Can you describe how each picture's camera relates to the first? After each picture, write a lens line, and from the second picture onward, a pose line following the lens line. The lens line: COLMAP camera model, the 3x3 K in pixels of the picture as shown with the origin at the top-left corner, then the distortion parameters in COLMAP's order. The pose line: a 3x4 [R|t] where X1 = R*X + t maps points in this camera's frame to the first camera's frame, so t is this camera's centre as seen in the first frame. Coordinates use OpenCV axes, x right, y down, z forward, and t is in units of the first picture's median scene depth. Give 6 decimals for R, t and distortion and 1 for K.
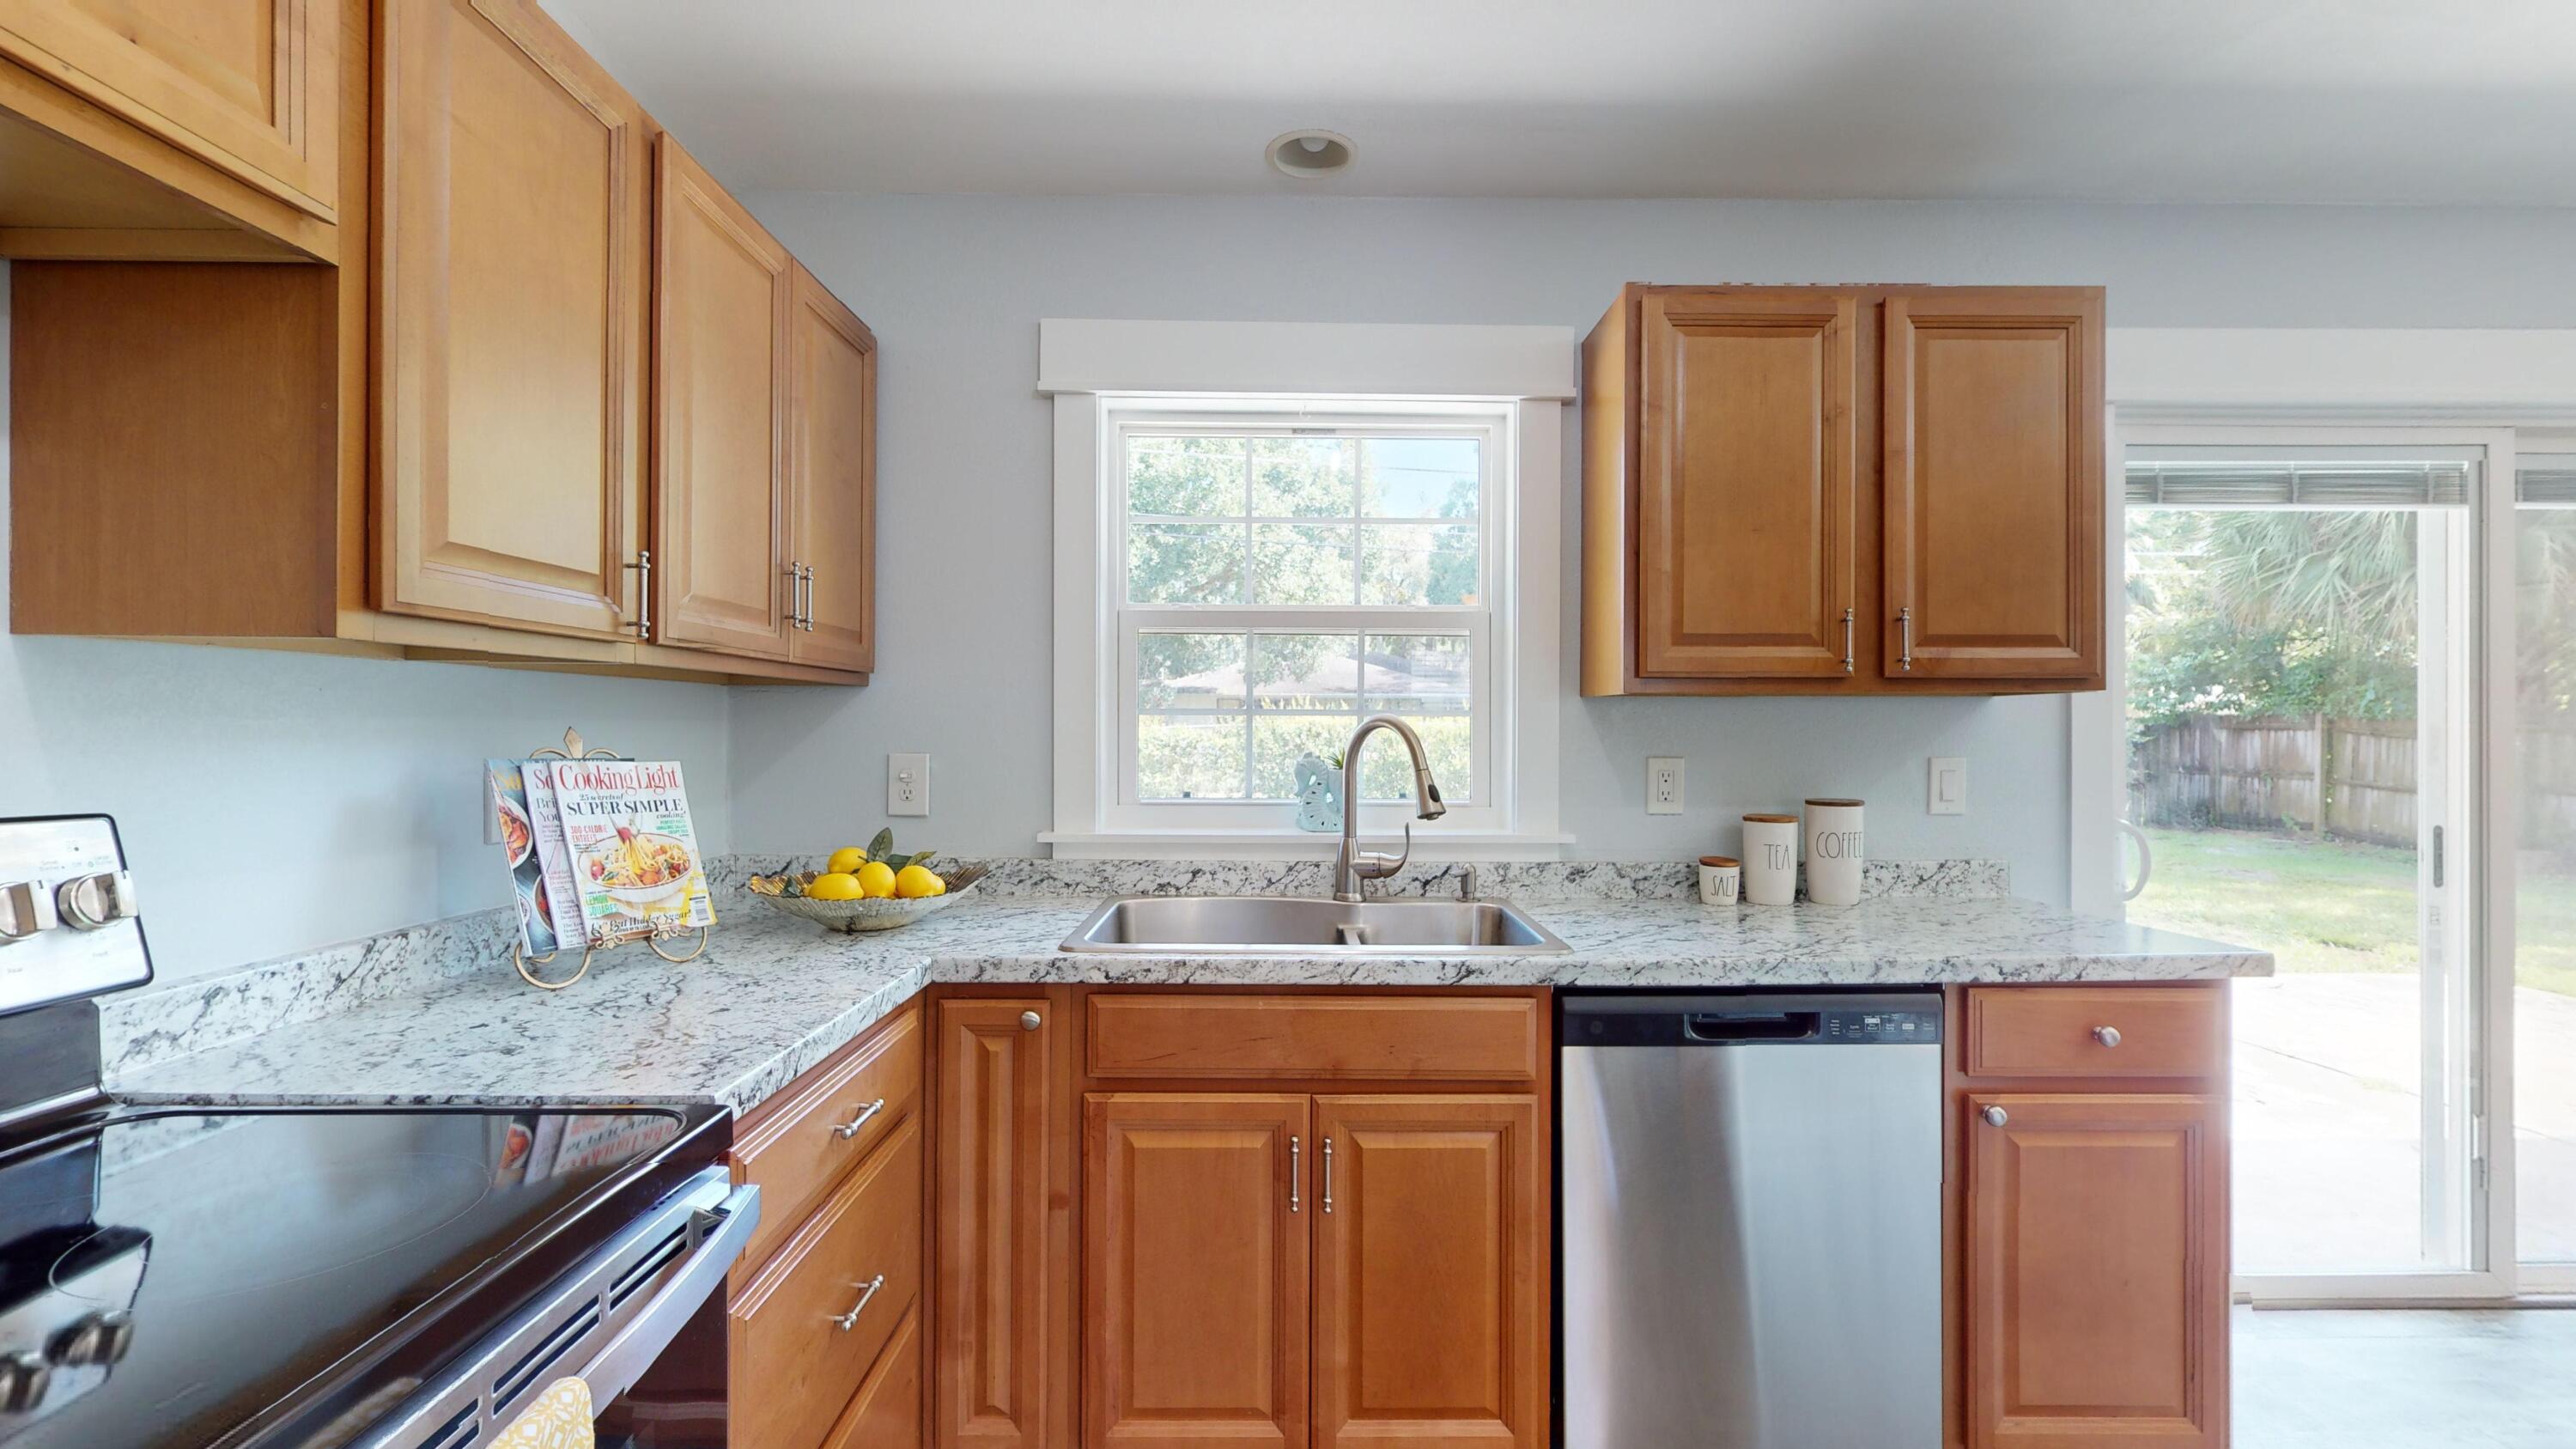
lens RADIAL K [[1071.4, 0, 1289.1], [0, 1071.4, 726.2], [0, 0, 1]] dist [-0.000920, 0.000090]
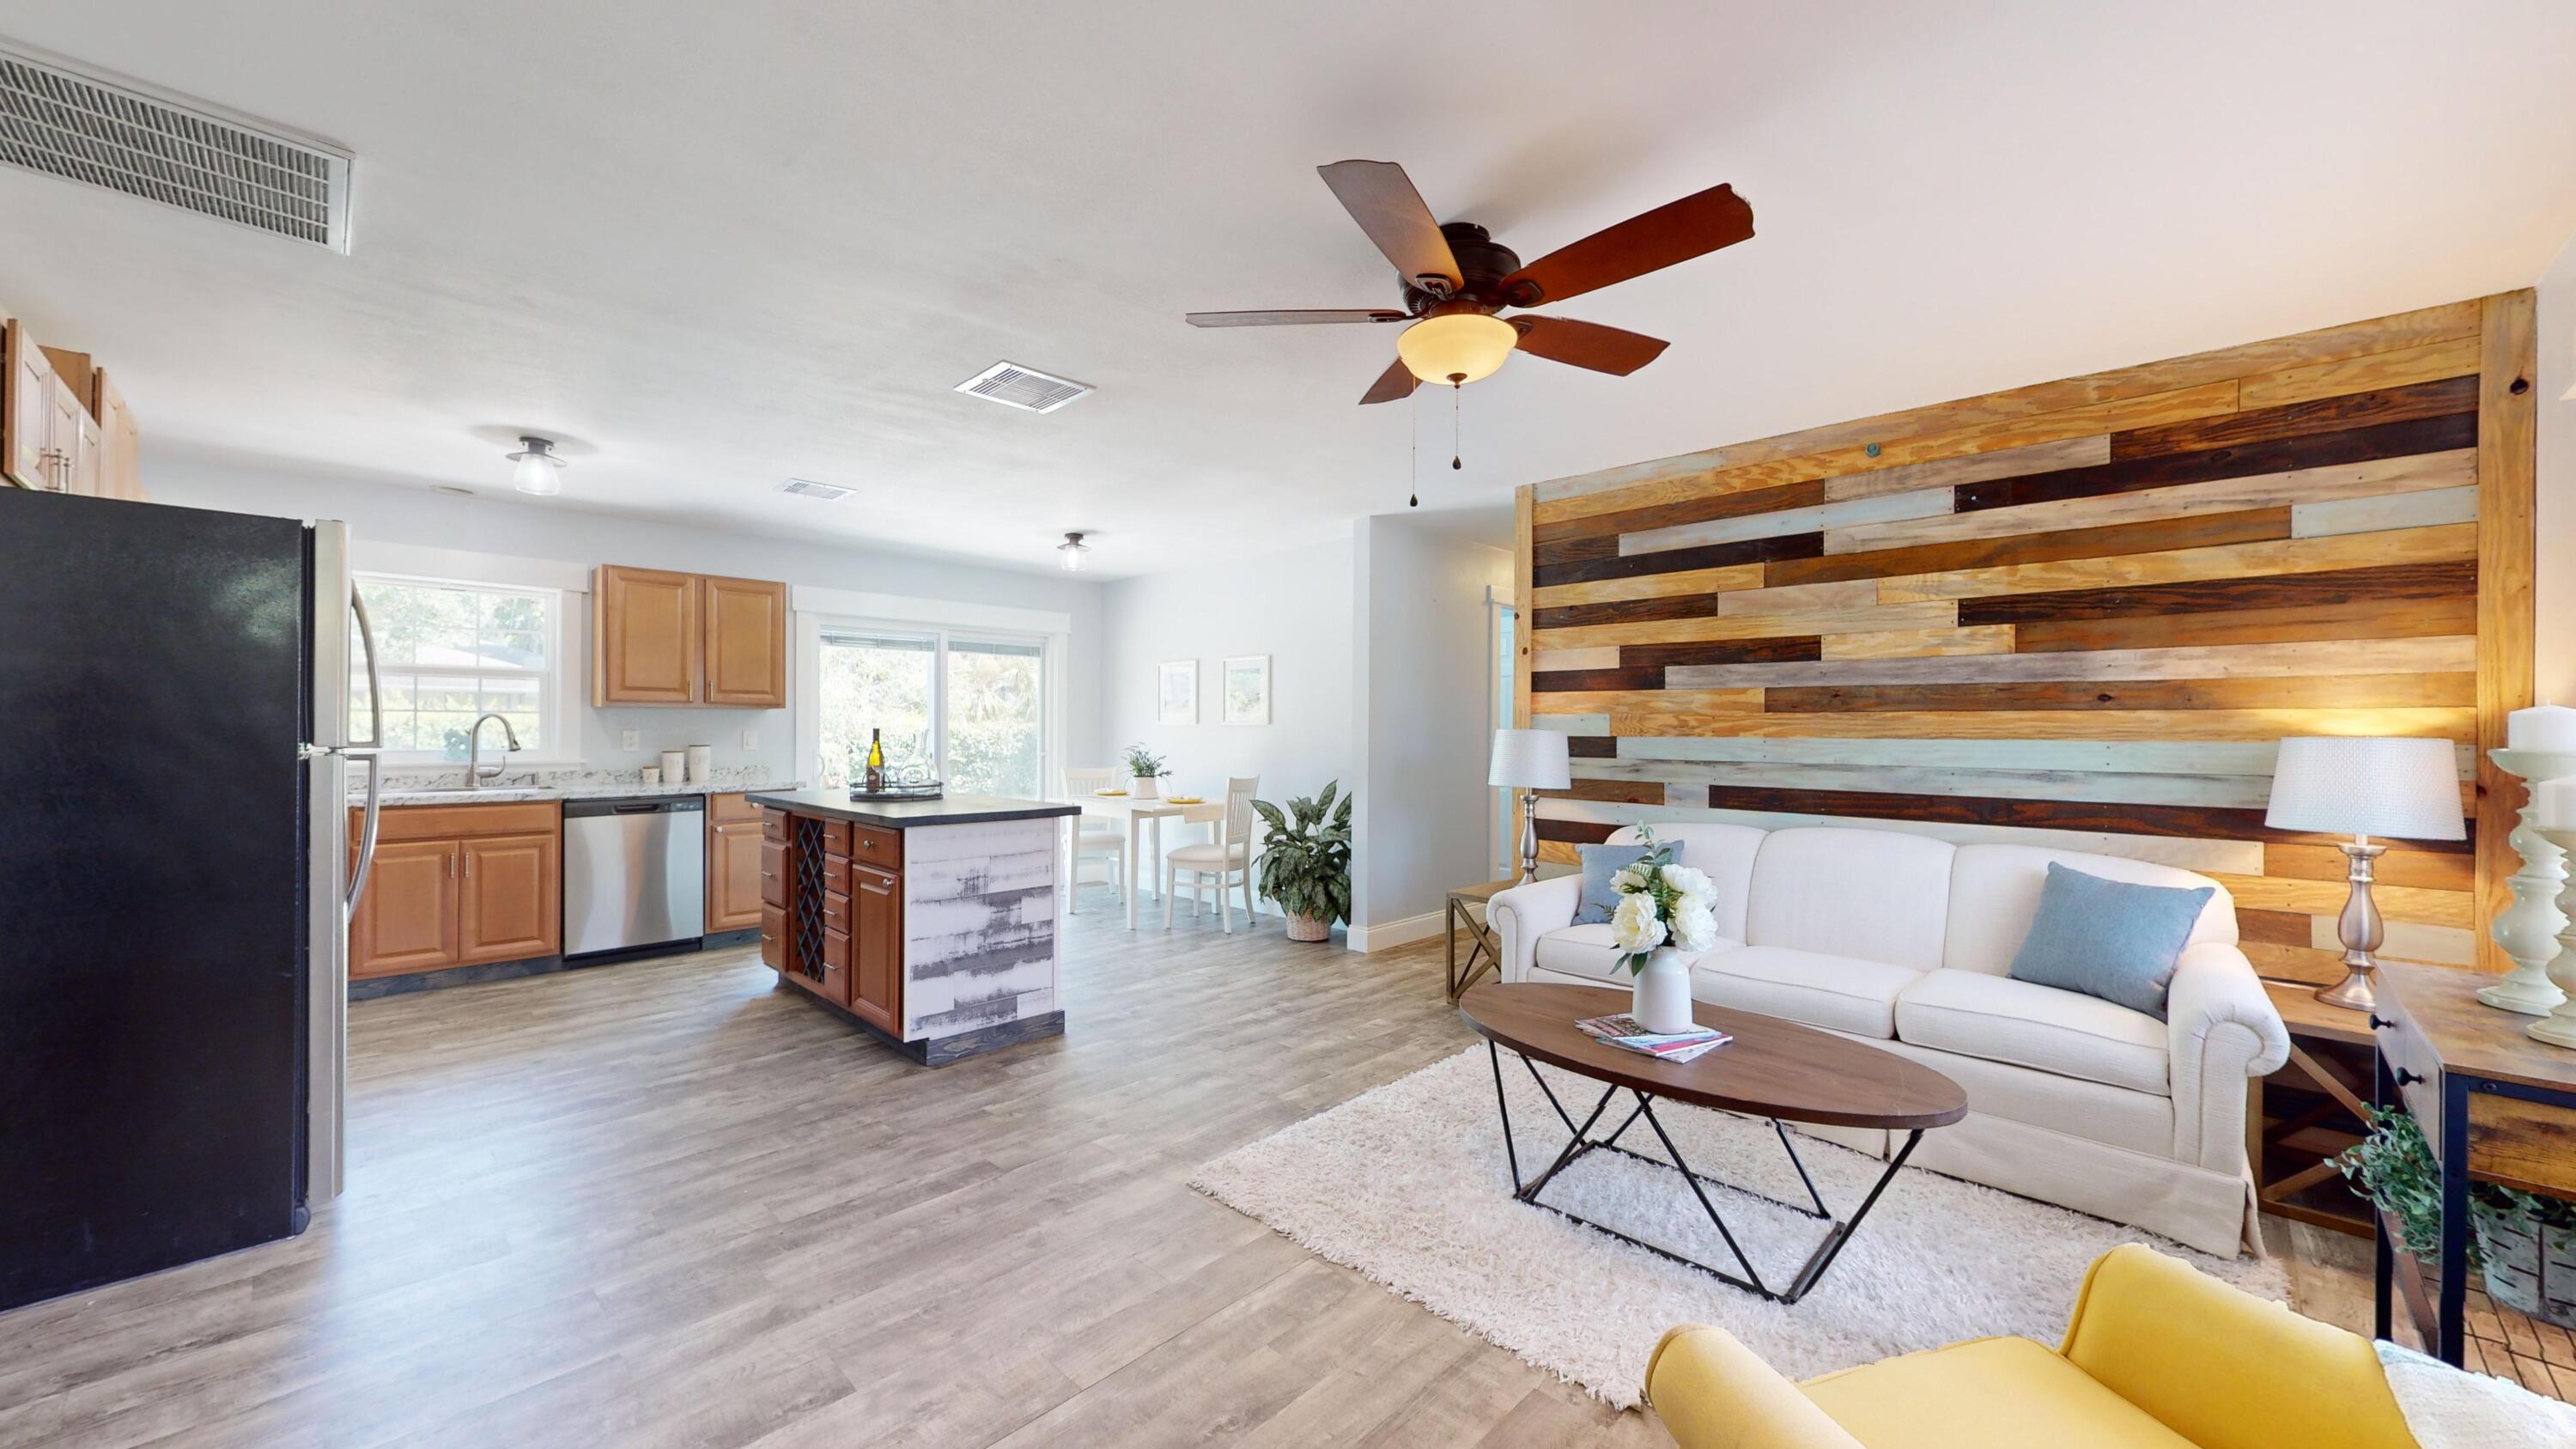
lens RADIAL K [[948.6, 0, 1289.1], [0, 948.6, 726.6], [0, 0, 1]] dist [0.000282, 0.000203]
pose [[0.710344, 0.001341, 0.703854, -0.166915], [-0.004842, 0.999984, 0.002981, 0.006054], [-0.703838, -0.005525, 0.710339, -2.106928]]
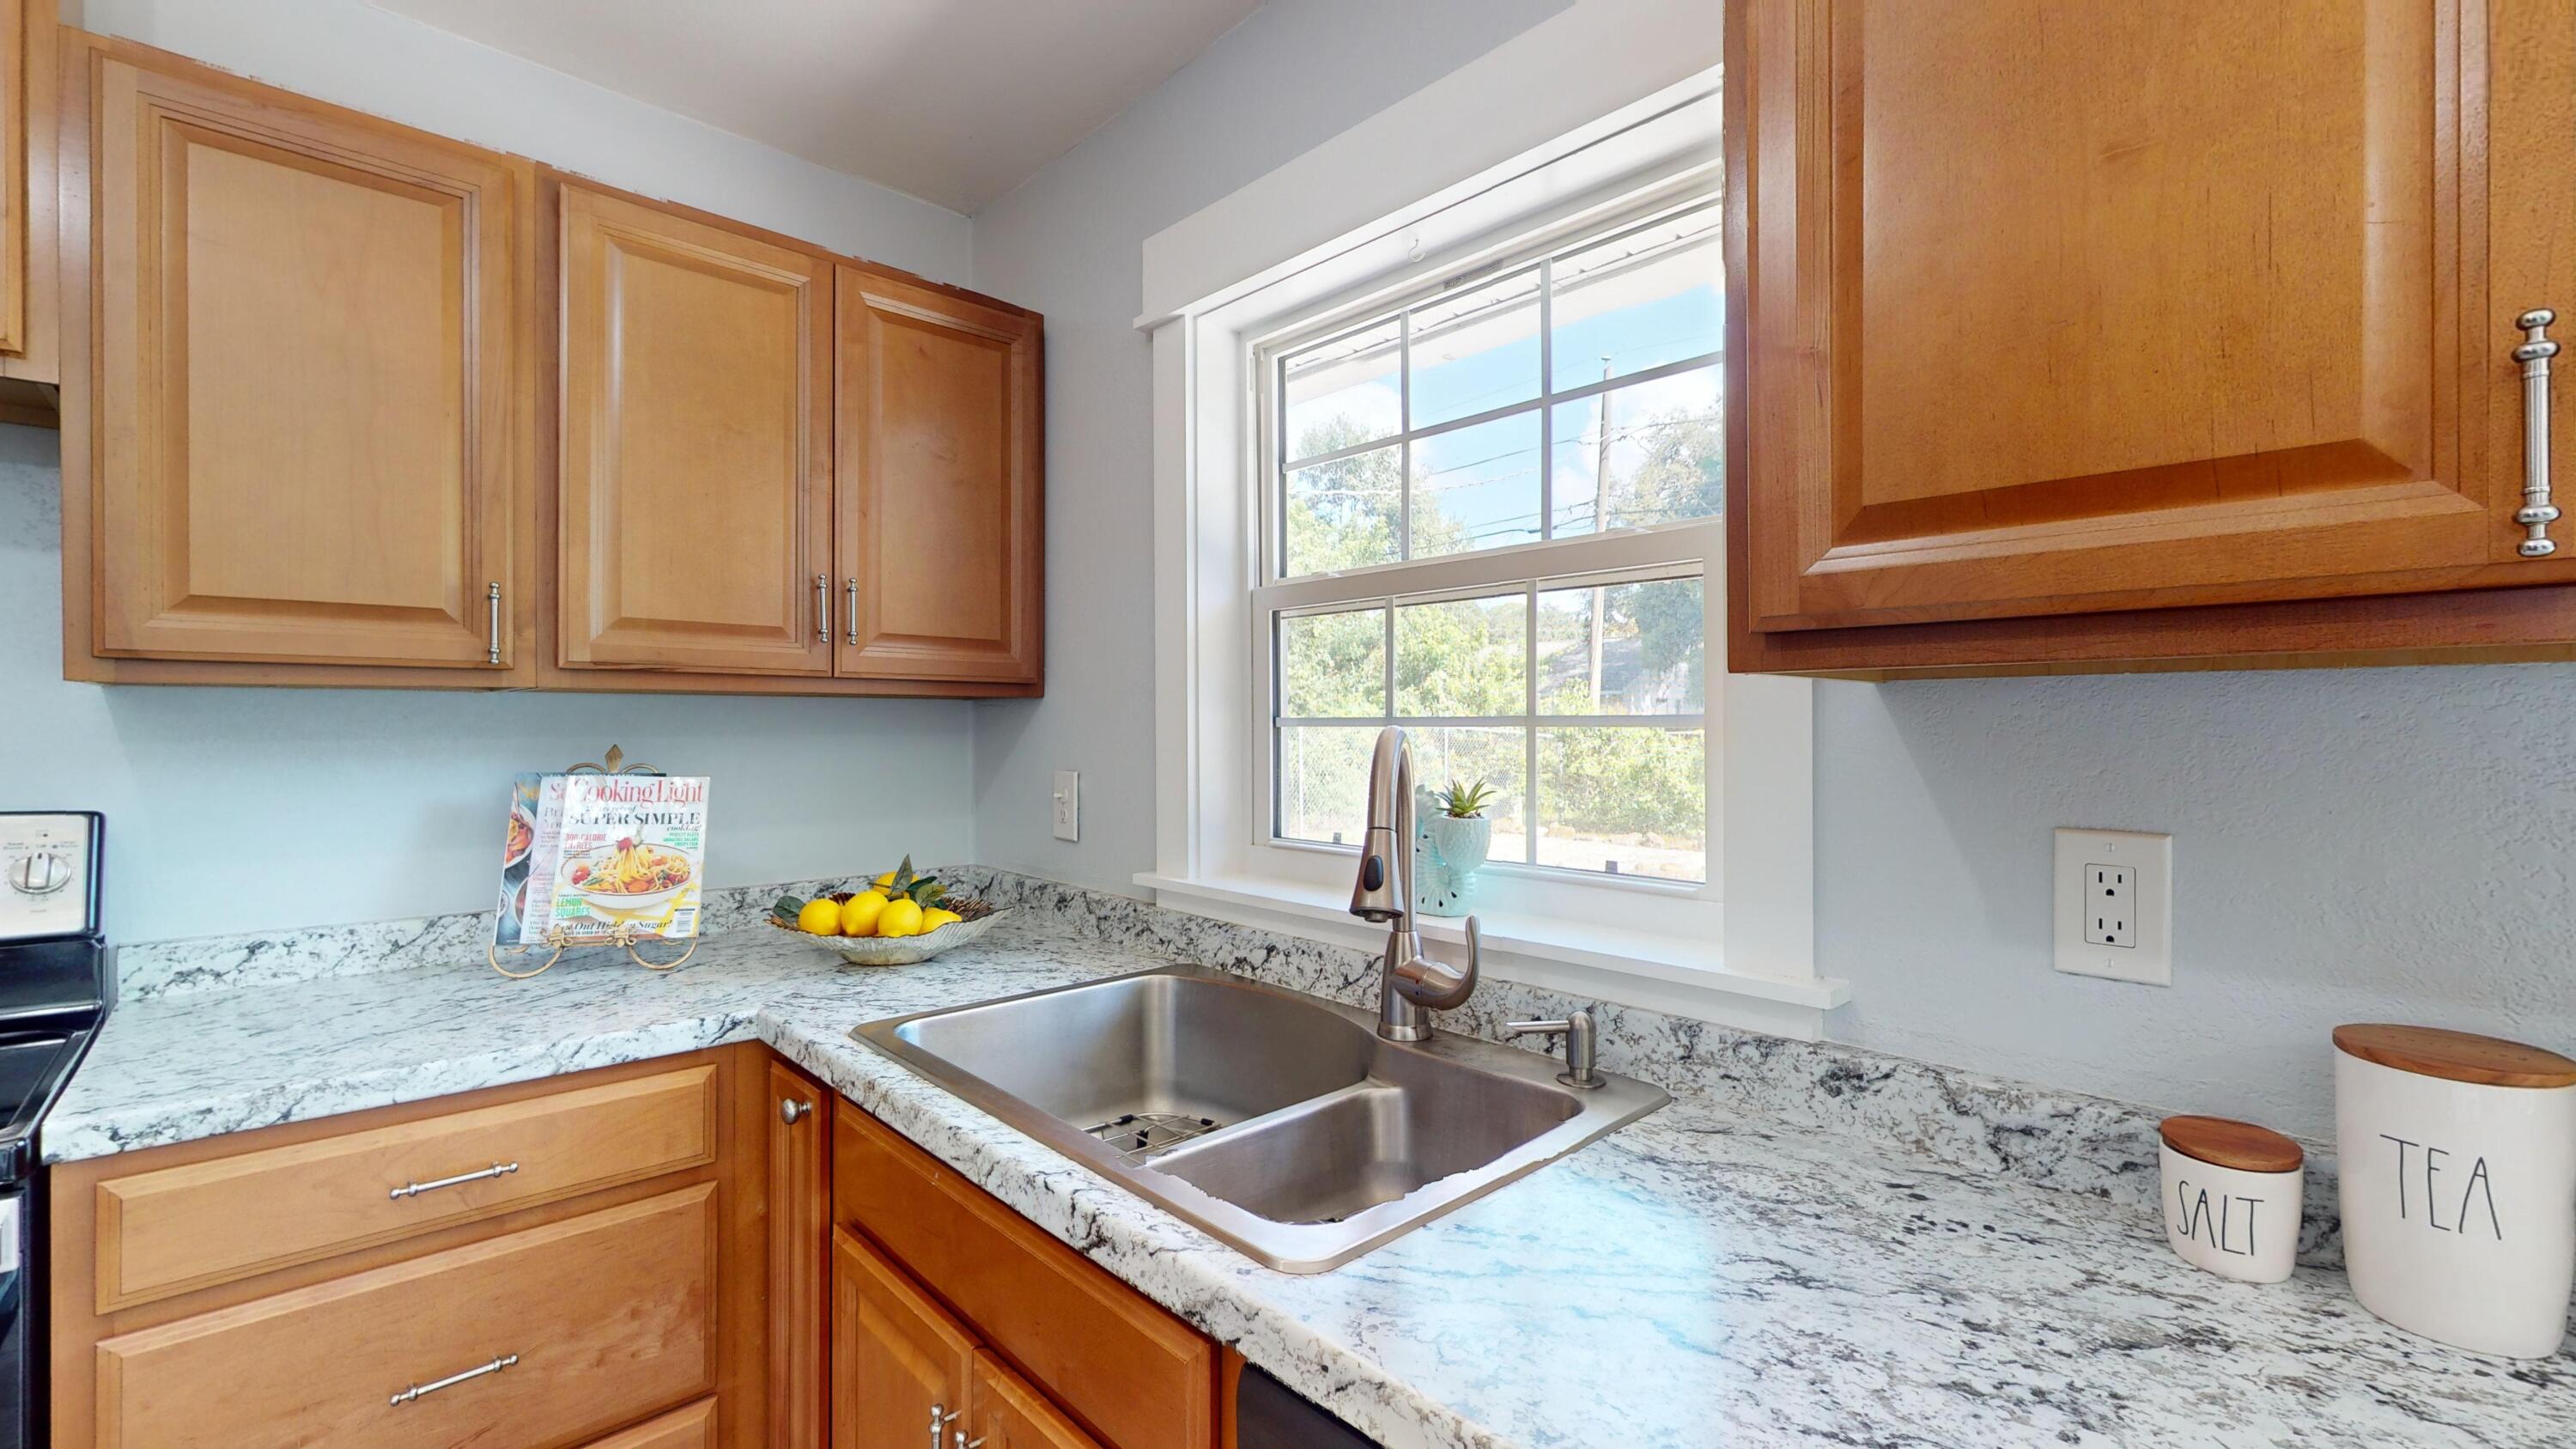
lens RADIAL K [[1072.6, 0, 1293.5], [0, 1072.6, 724.7], [0, 0, 1]] dist [0.001362, -0.000153]
pose [[0.678681, -0.005502, -0.734412, 0.505633], [0.003440, 0.999985, -0.004312, -0.010324], [0.734425, 0.000400, 0.678690, 0.601339]]
